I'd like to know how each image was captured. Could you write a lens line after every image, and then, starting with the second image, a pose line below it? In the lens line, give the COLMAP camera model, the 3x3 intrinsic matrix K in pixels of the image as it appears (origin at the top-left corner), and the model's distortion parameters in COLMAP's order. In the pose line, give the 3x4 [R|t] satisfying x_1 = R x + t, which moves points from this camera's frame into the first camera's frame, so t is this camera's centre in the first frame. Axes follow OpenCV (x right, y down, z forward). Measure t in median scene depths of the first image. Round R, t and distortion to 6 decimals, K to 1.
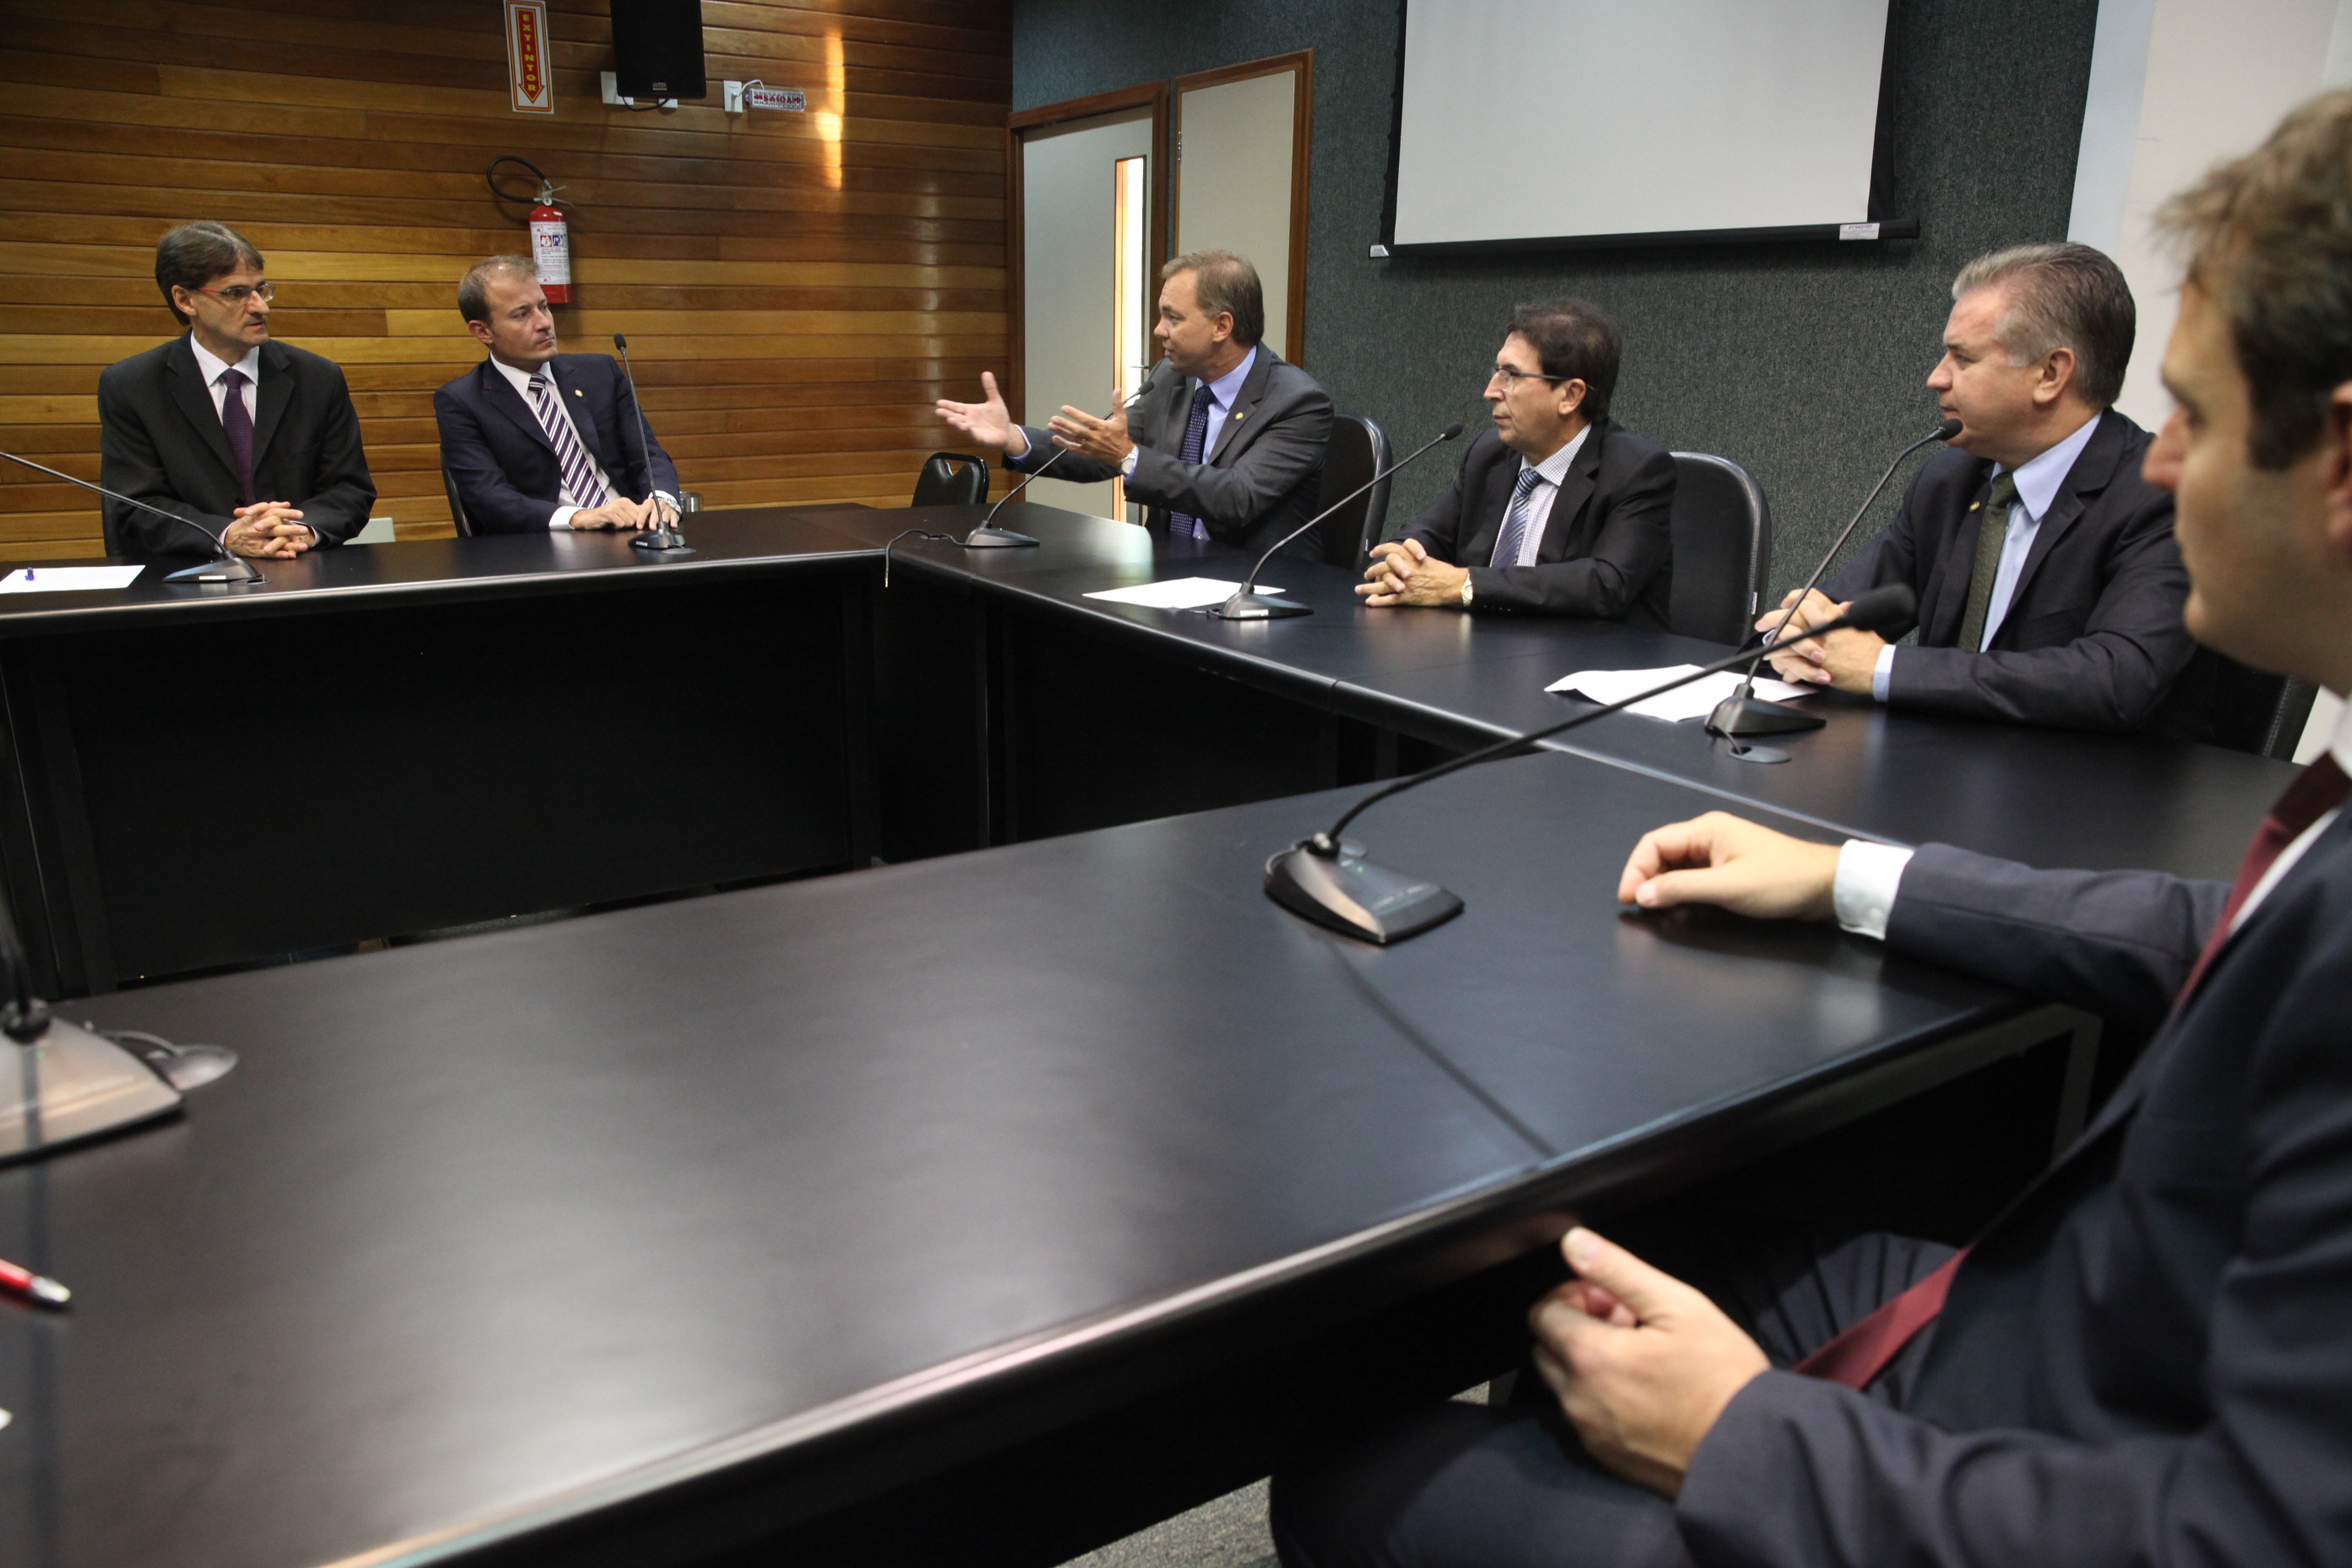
lens RADIAL K [[1554.6, 0, 1176.0], [0, 1554.6, 784.0], [0, 0, 1]] dist [-0.075972, 0.003577]
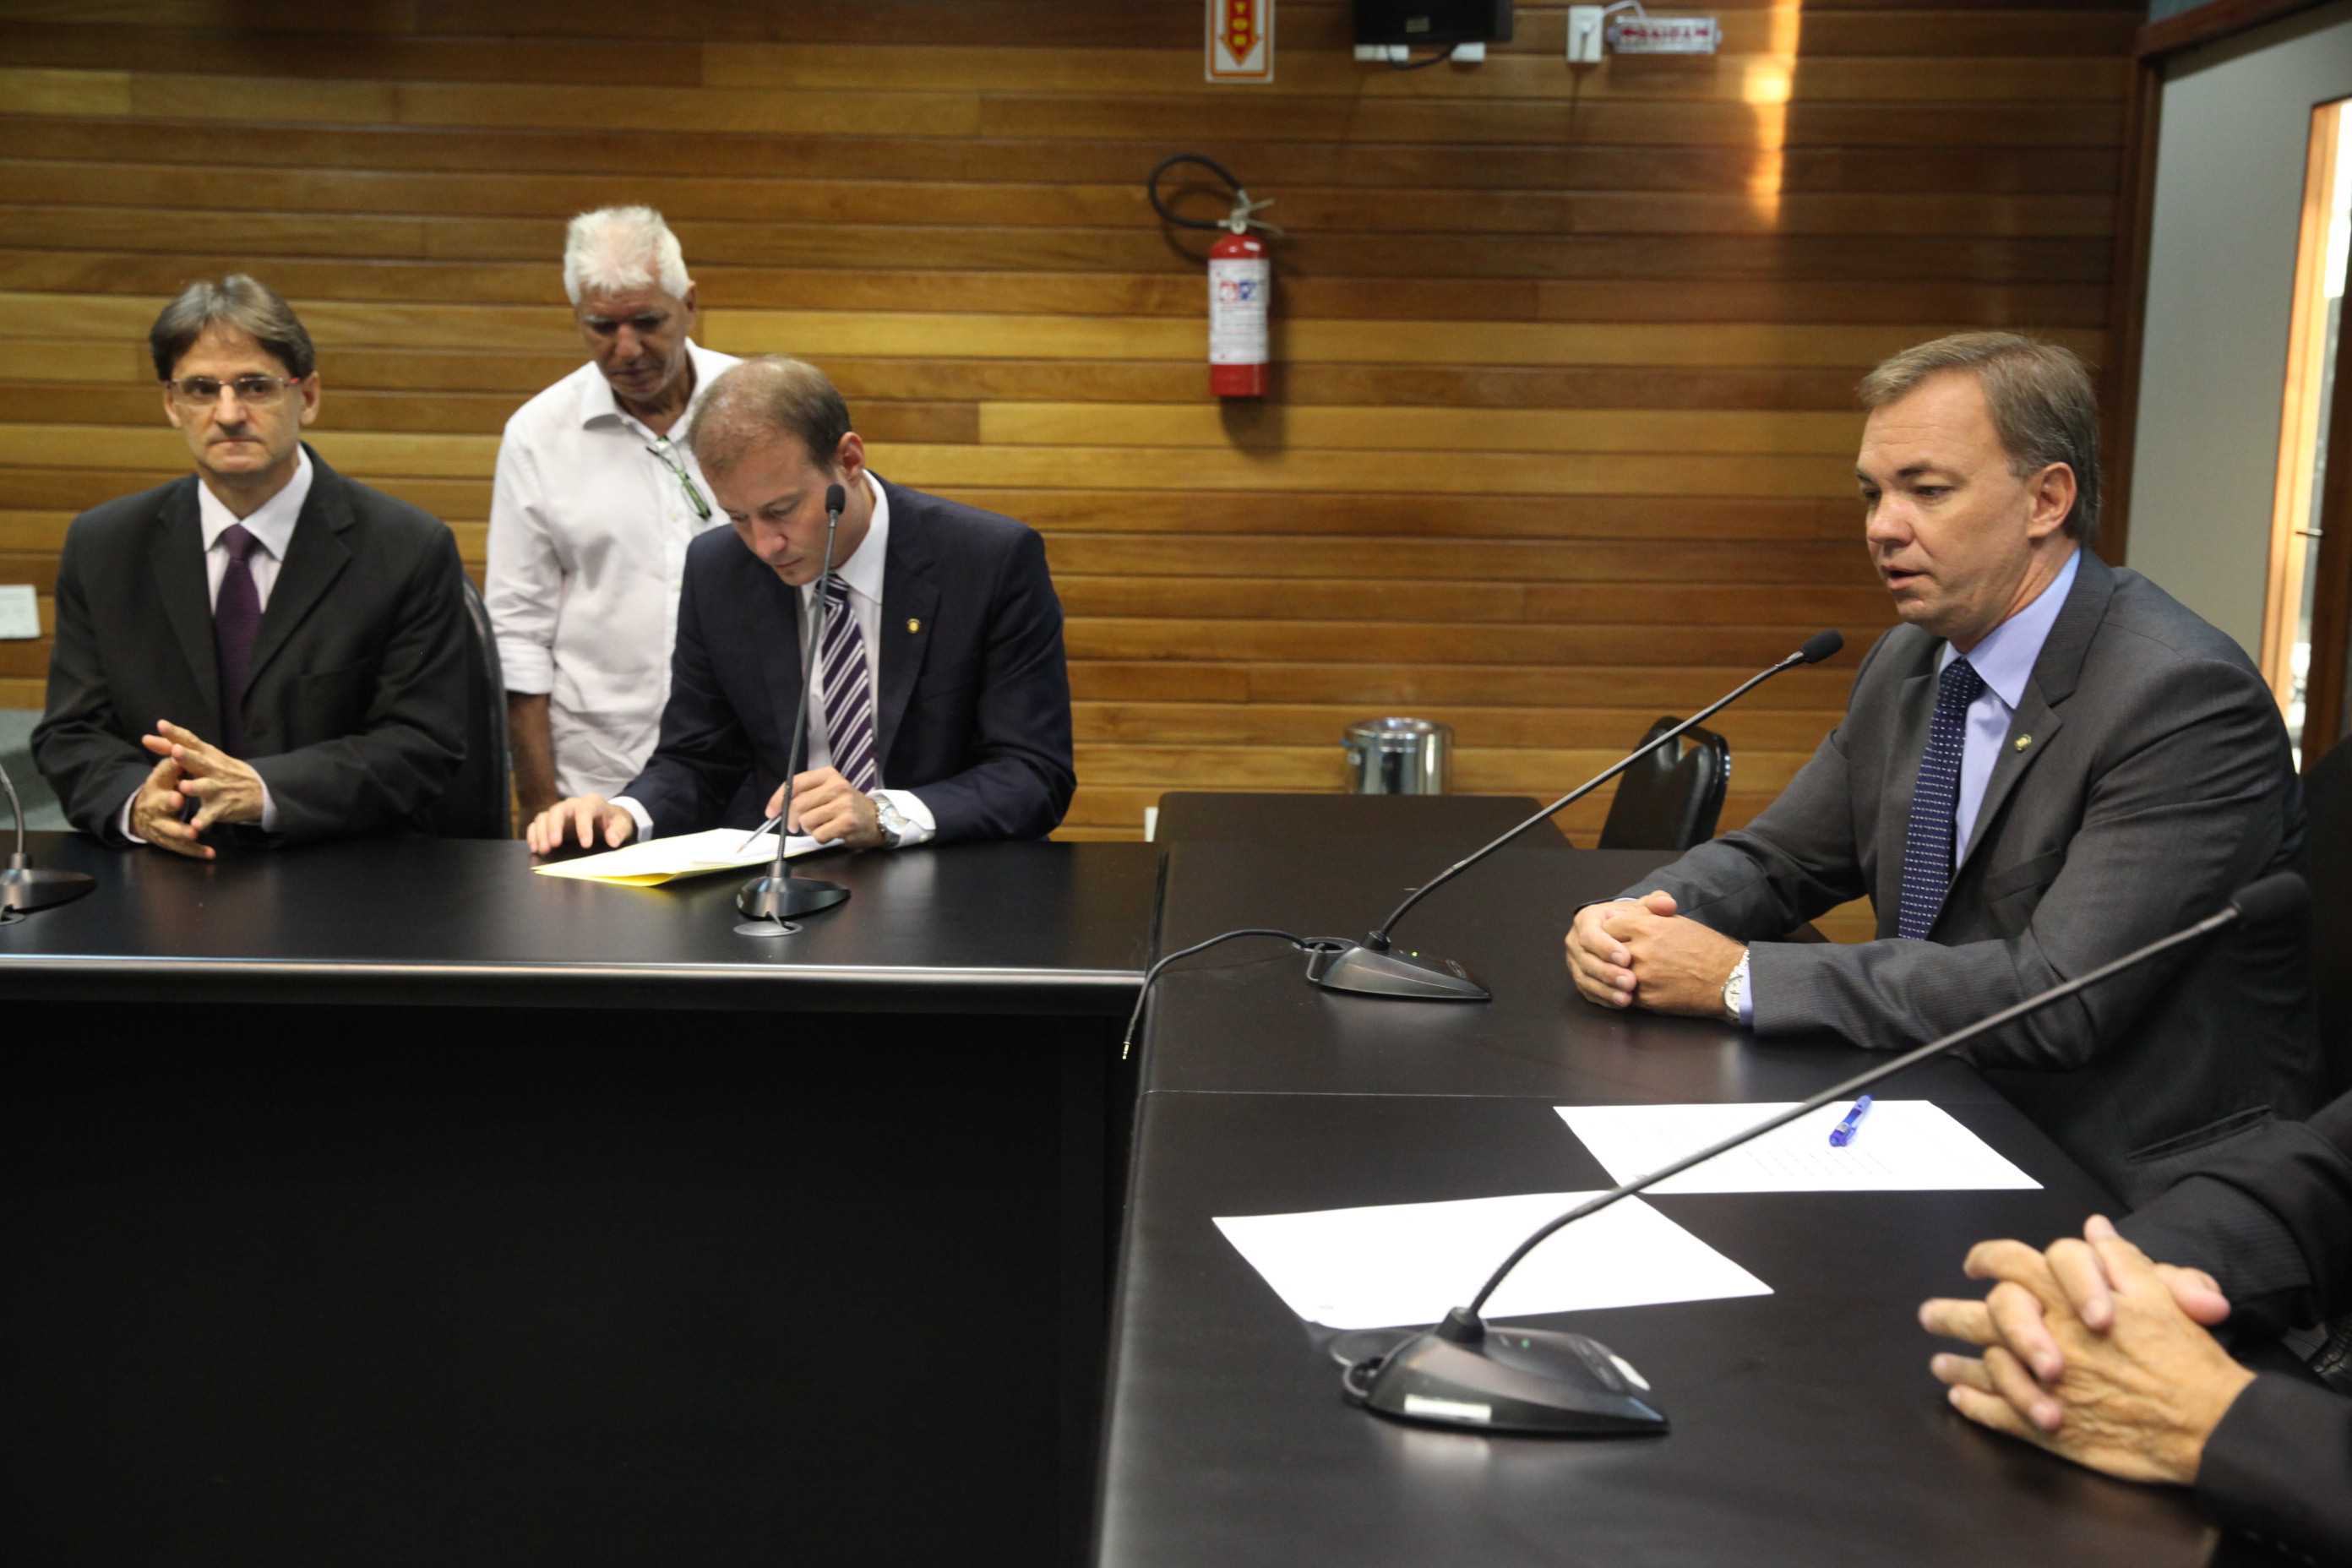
lens RADIAL K [[2438.4, 0, 1176.0], [0, 2438.4, 784.0], [0, 0, 1]] dist [-0.013050, 0.006012]
pose [[0.815188, 0.088516, -0.572392, 0.124978], [-0.163472, 0.983237, -0.080762, -0.082557], [0.555648, 0.159406, 0.815993, 0.226963]]
